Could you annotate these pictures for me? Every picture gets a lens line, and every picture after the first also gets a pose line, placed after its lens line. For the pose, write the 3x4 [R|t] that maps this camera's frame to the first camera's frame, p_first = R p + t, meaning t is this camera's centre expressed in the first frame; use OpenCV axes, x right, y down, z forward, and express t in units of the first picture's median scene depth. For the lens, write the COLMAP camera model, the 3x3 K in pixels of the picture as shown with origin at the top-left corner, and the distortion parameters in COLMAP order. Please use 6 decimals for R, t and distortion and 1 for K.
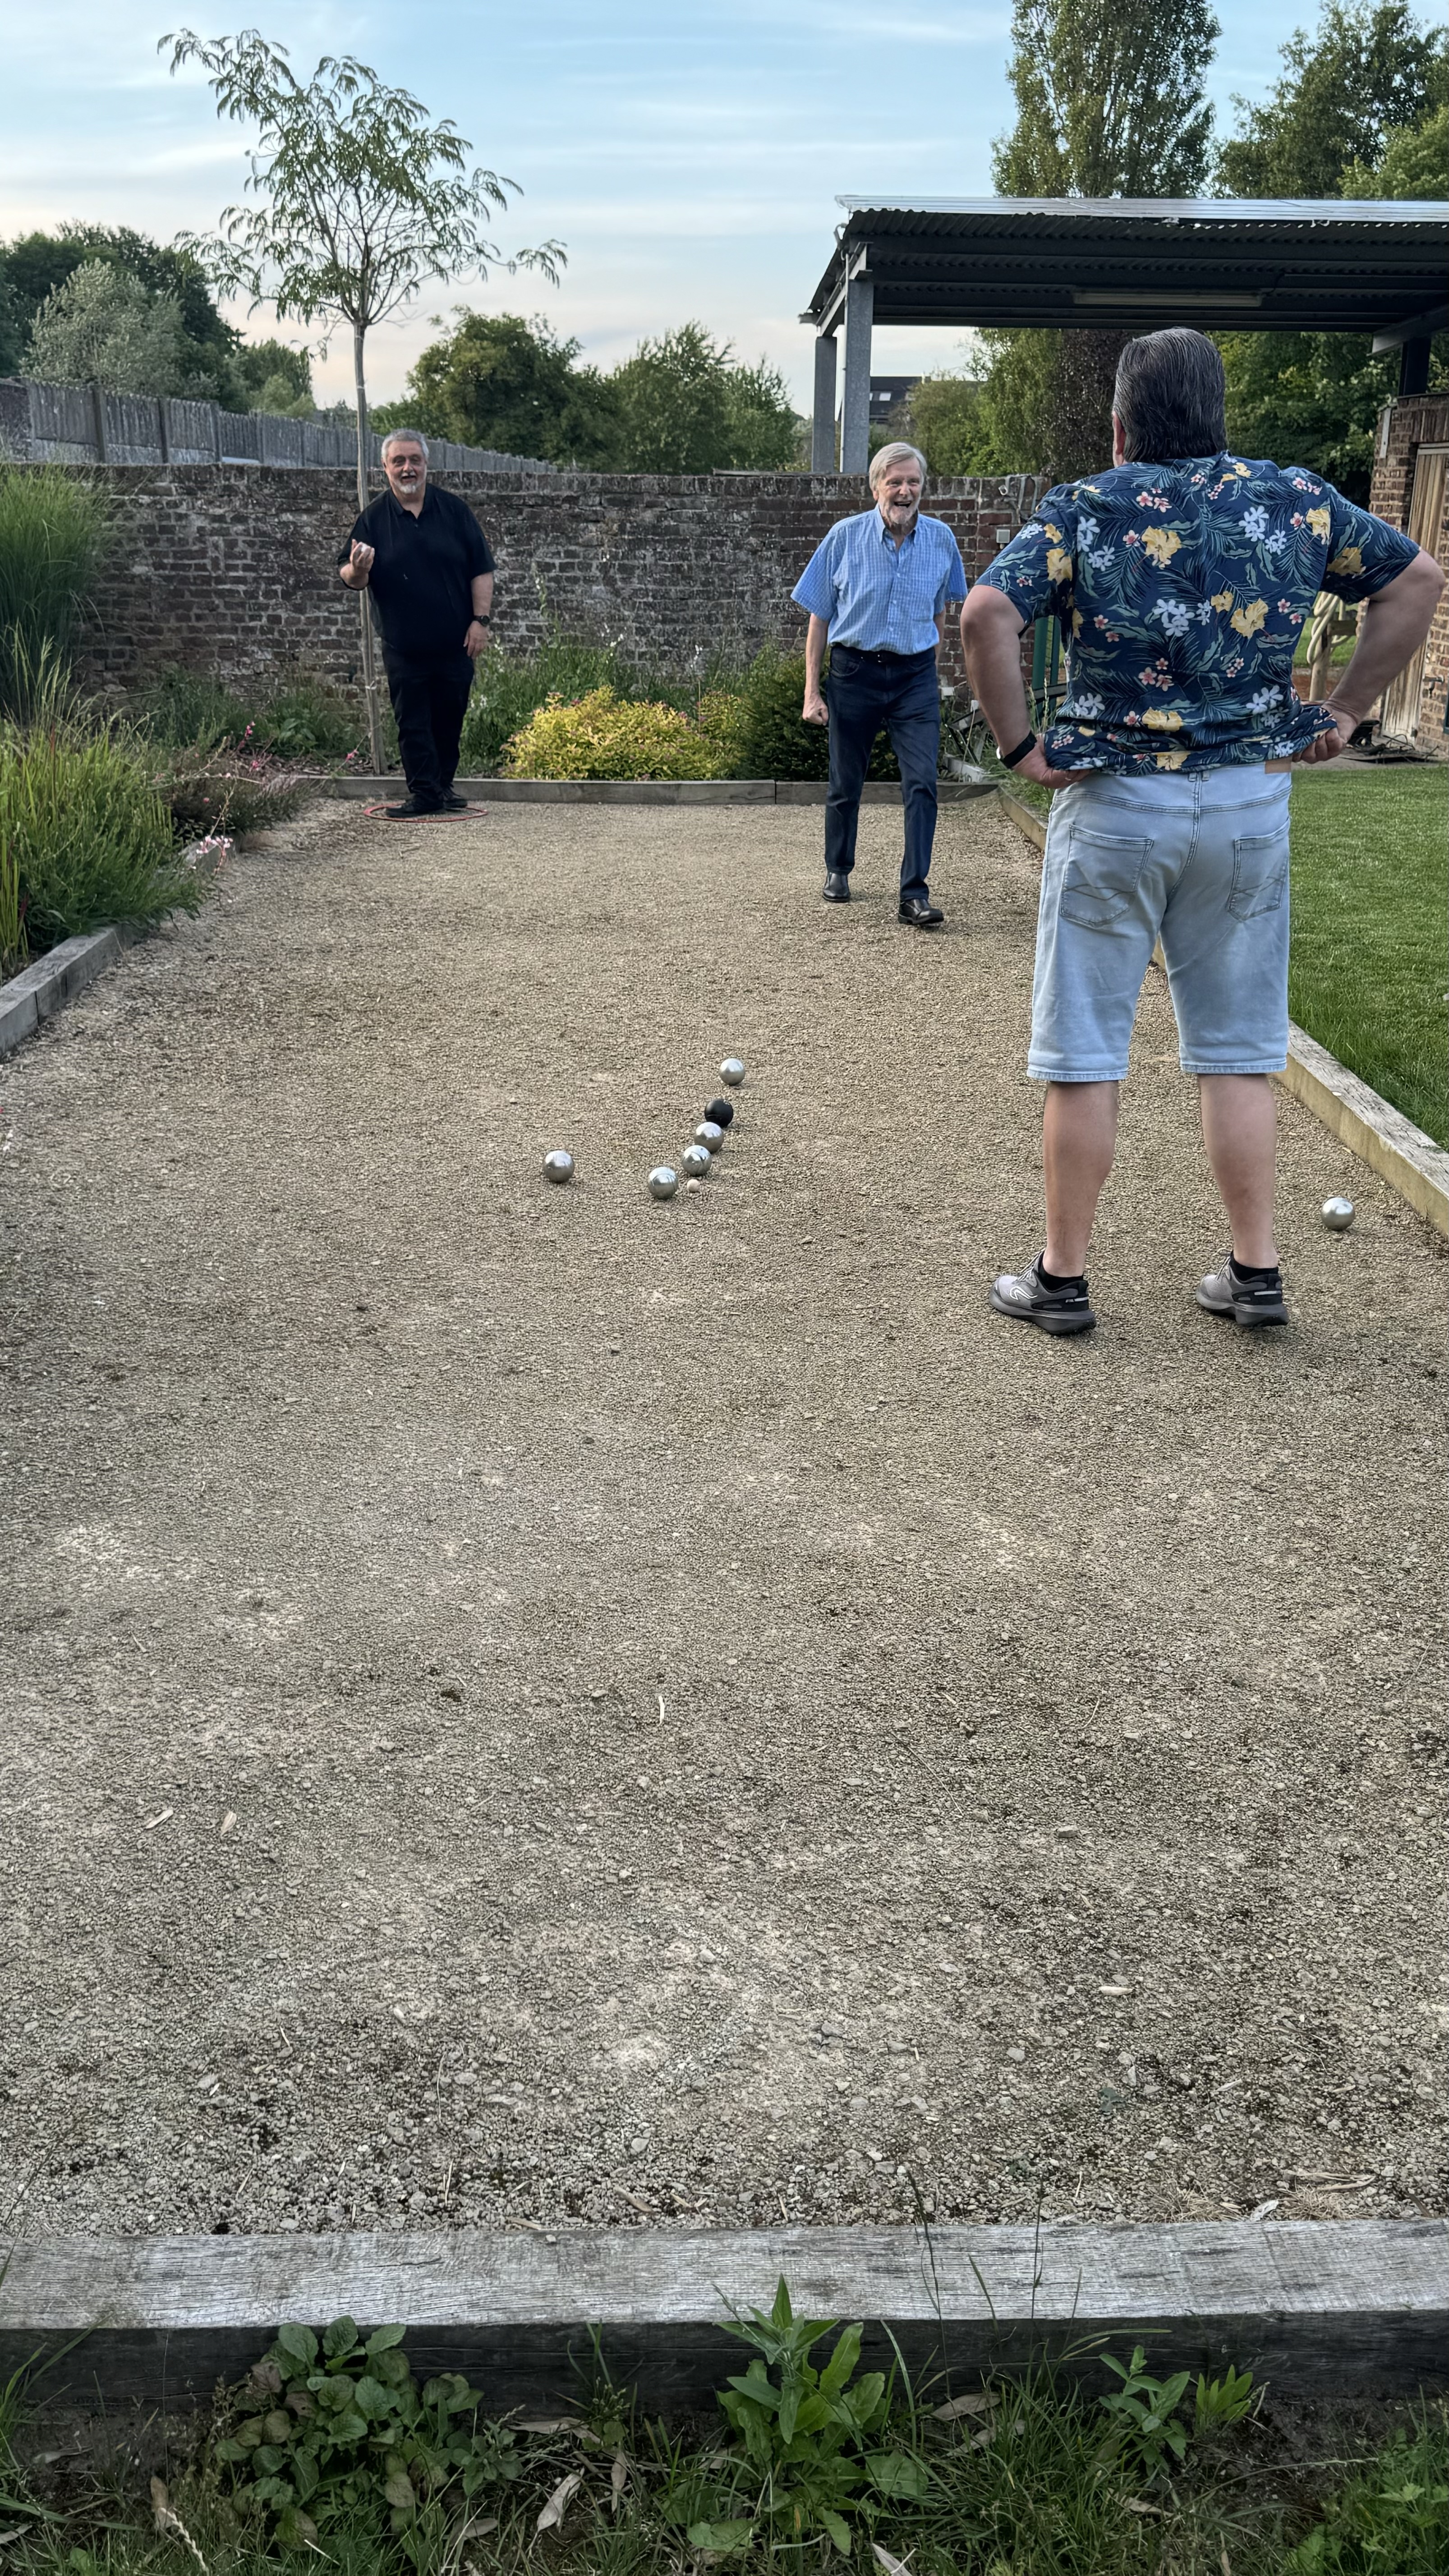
lens RADIAL K [[2253.2, 0, 723.4], [0, 2253.2, 1330.6], [0, 0, 1]] dist [0.132857, -0.241618]
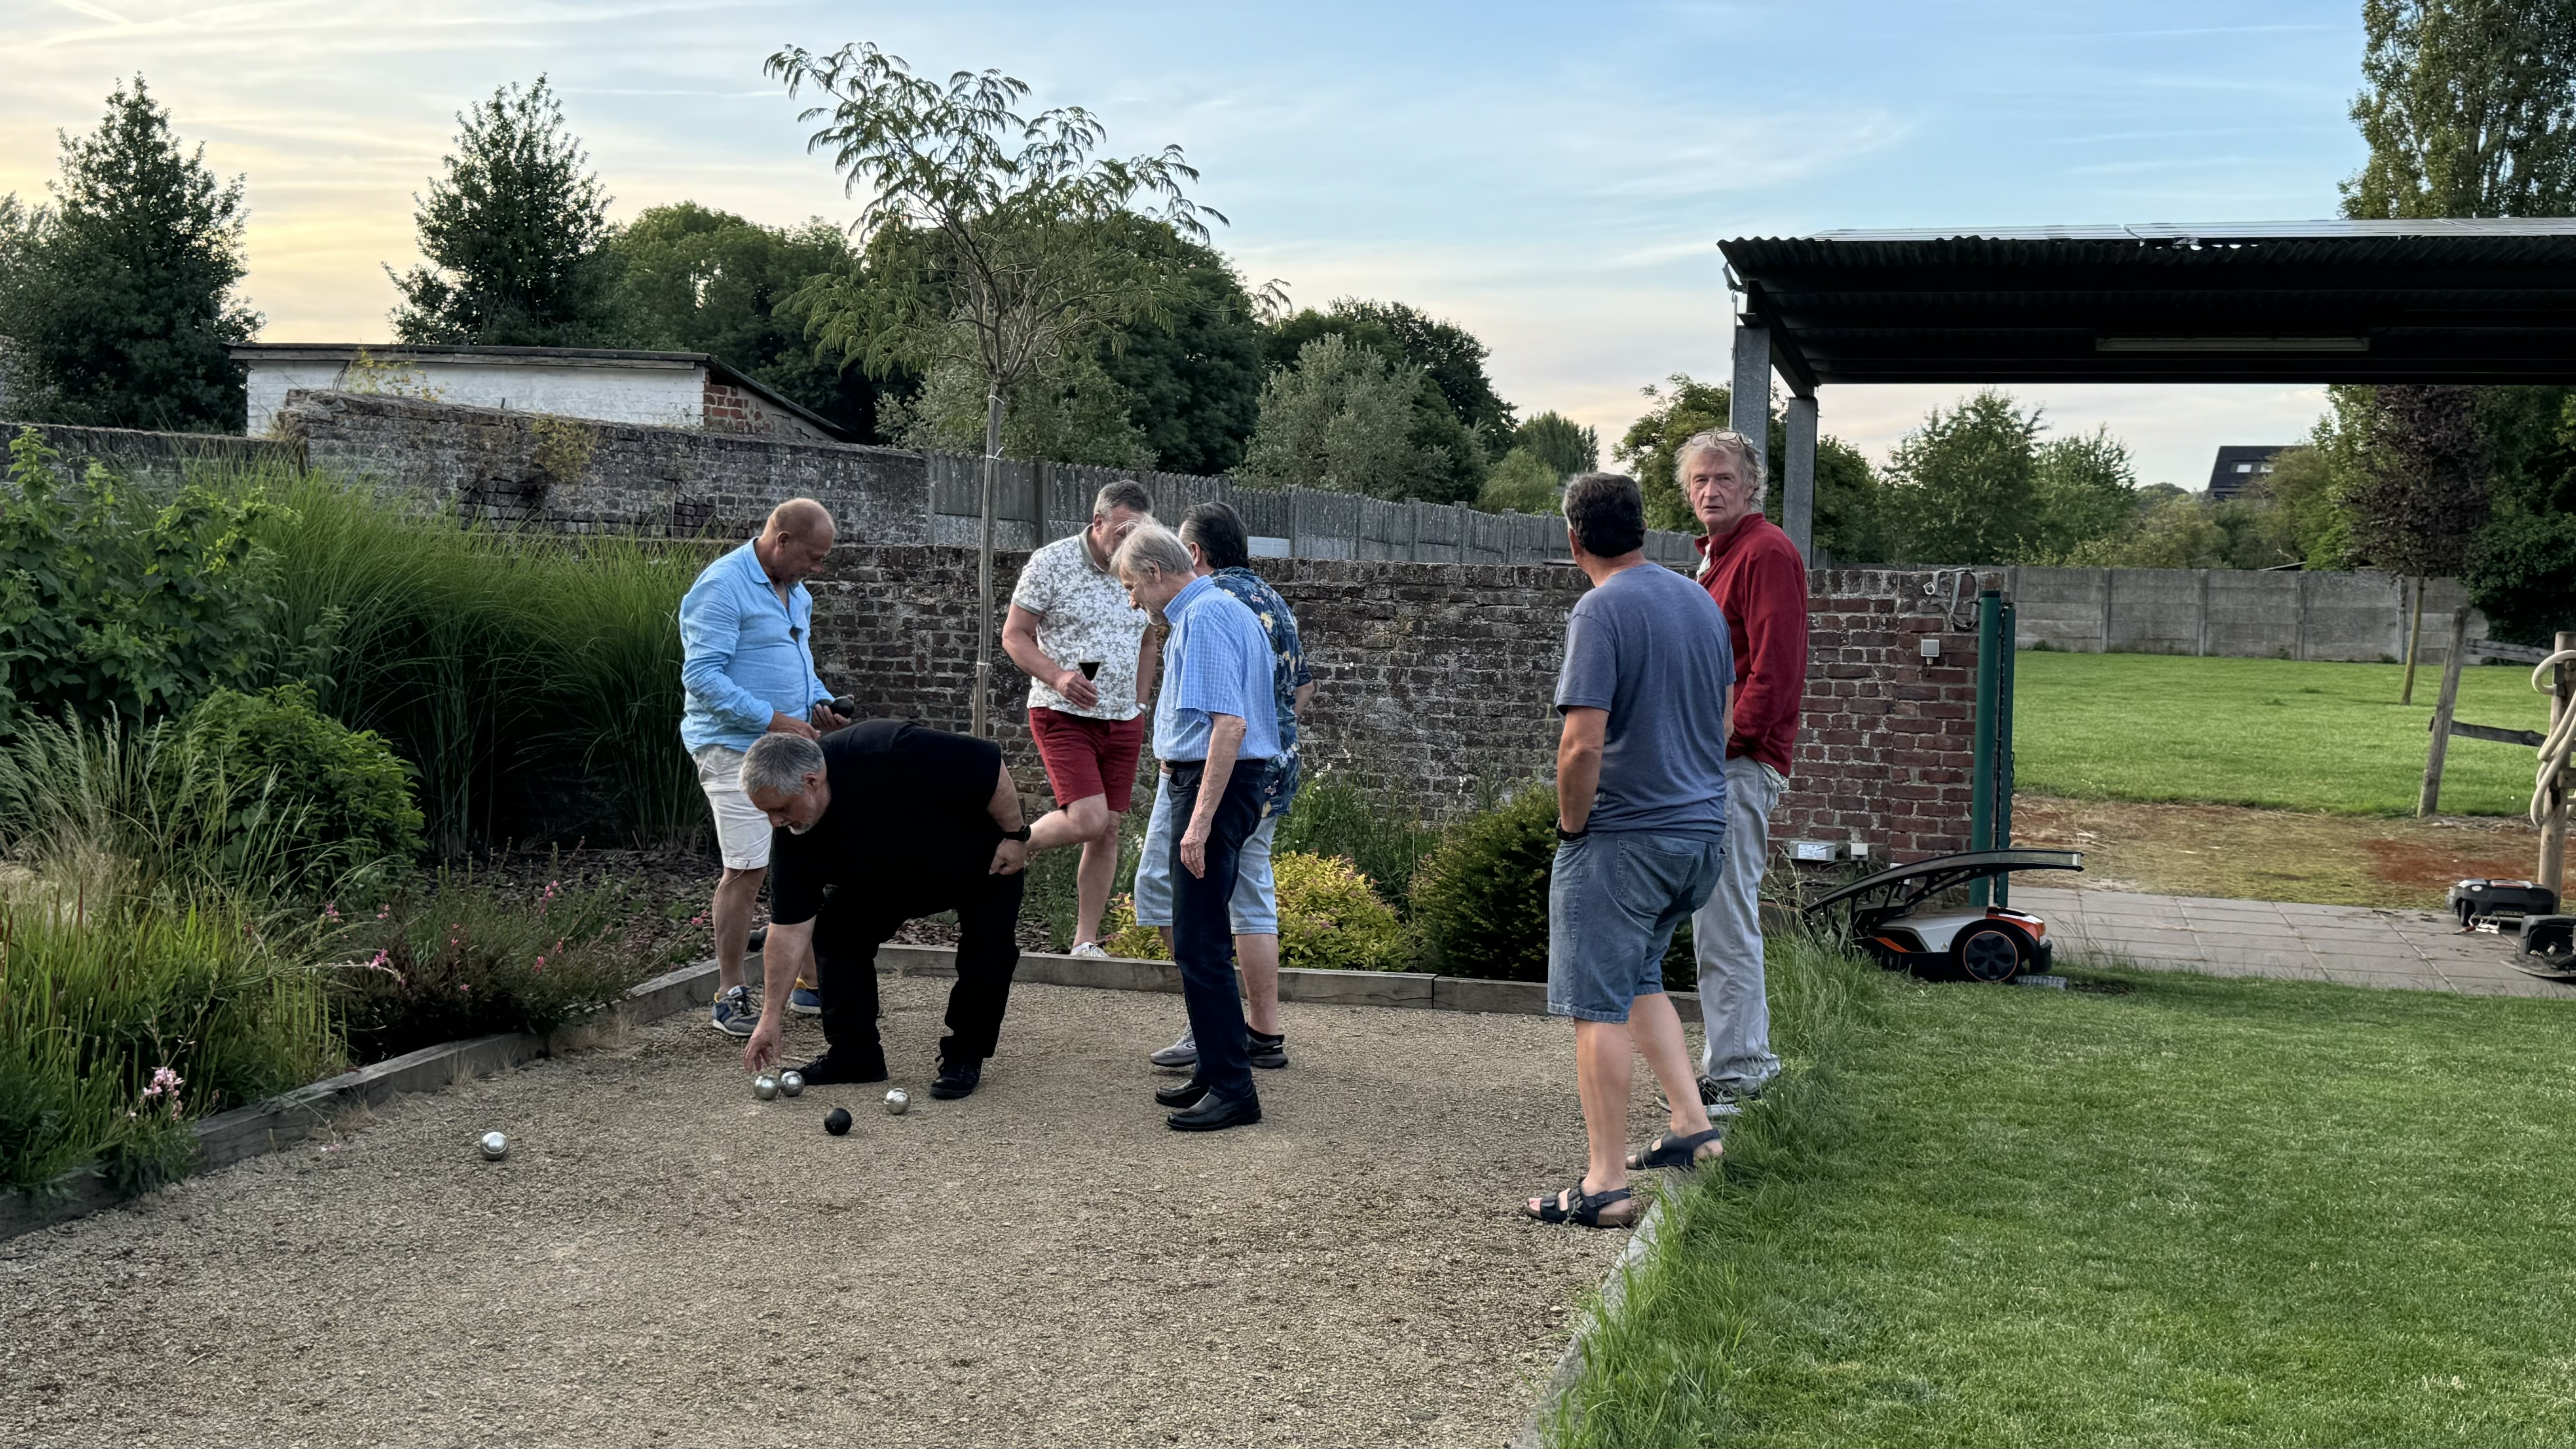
lens RADIAL K [[2712.2, 0, 1322.9], [0, 2712.2, 729.6], [0, 0, 1]] dist [0.131037, 0.000000]
pose [[0.963102, 0.028572, -0.267617, 0.306569], [-0.104475, 0.956064, -0.273912, -0.123296], [0.248033, 0.291764, 0.923771, 0.302604]]
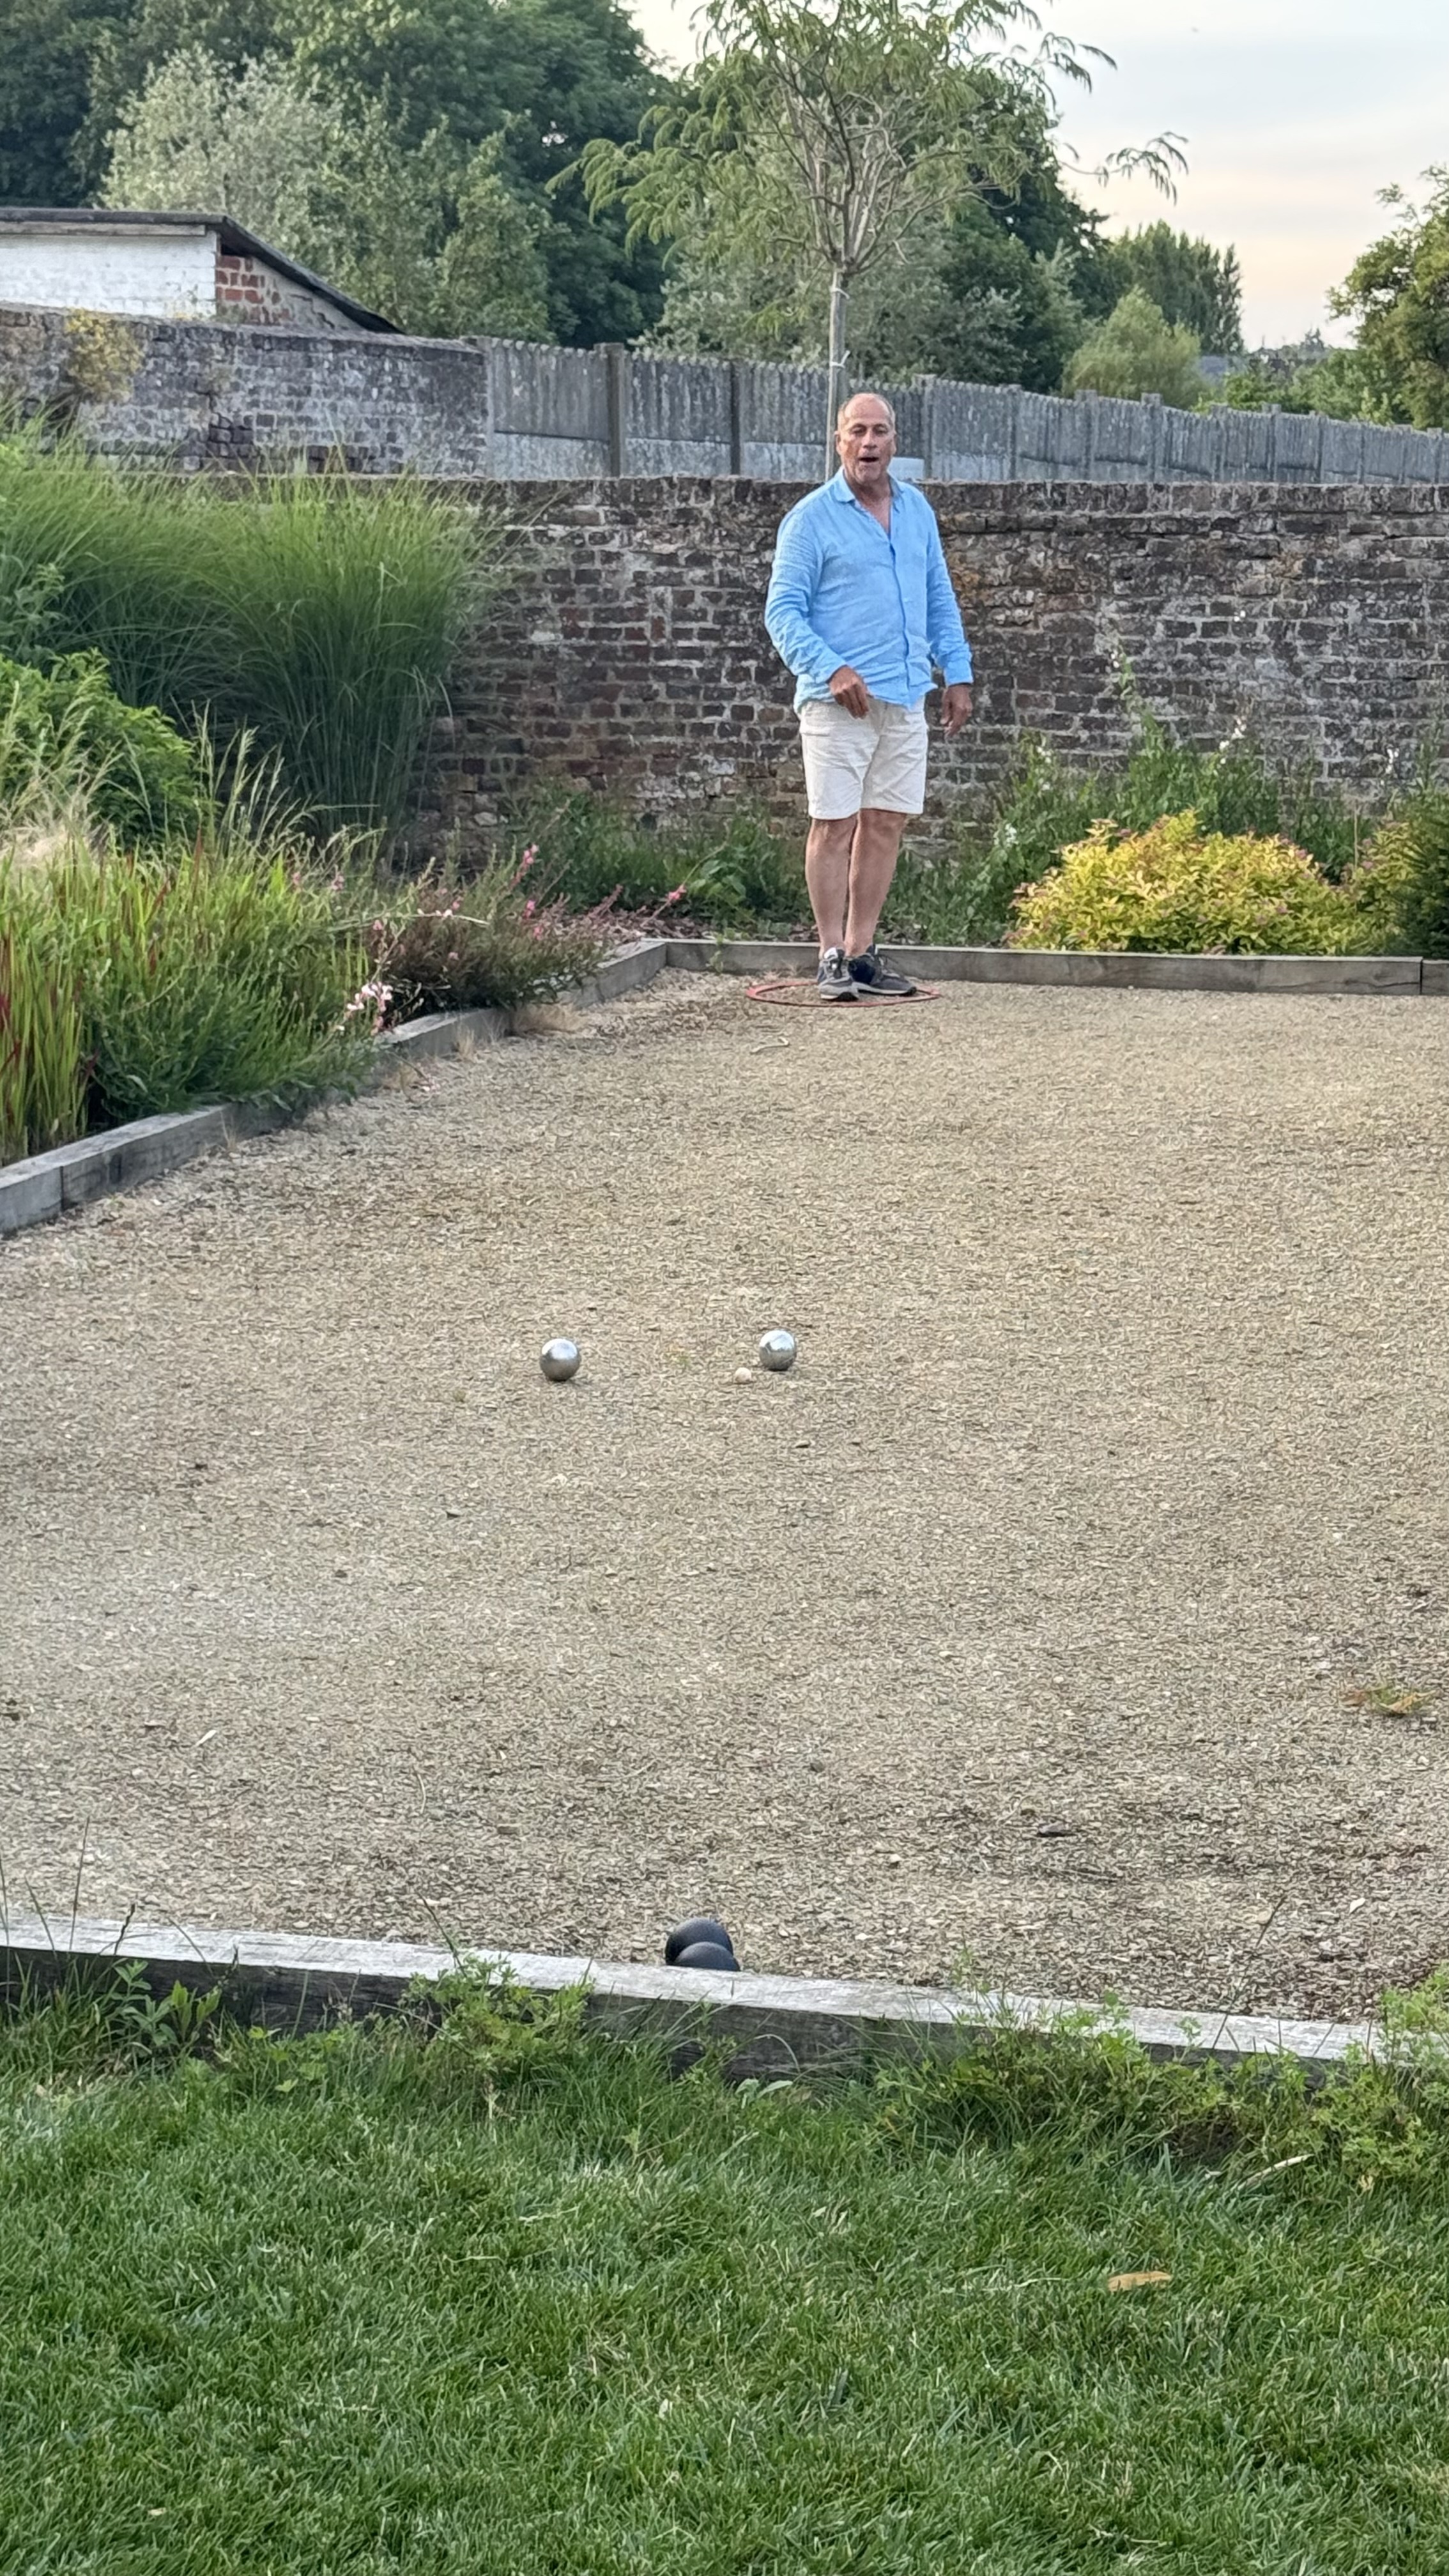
lens RADIAL K [[4724.5, 0, 712.5], [0, 4724.5, 1265.2], [0, 0, 1]] dist [0.151689, 0.000000]
pose [[0.961708, 0.037944, -0.271435, 0.275146], [-0.088940, 0.979980, -0.178128, 0.118528], [0.259242, 0.195448, 0.945829, -0.341404]]
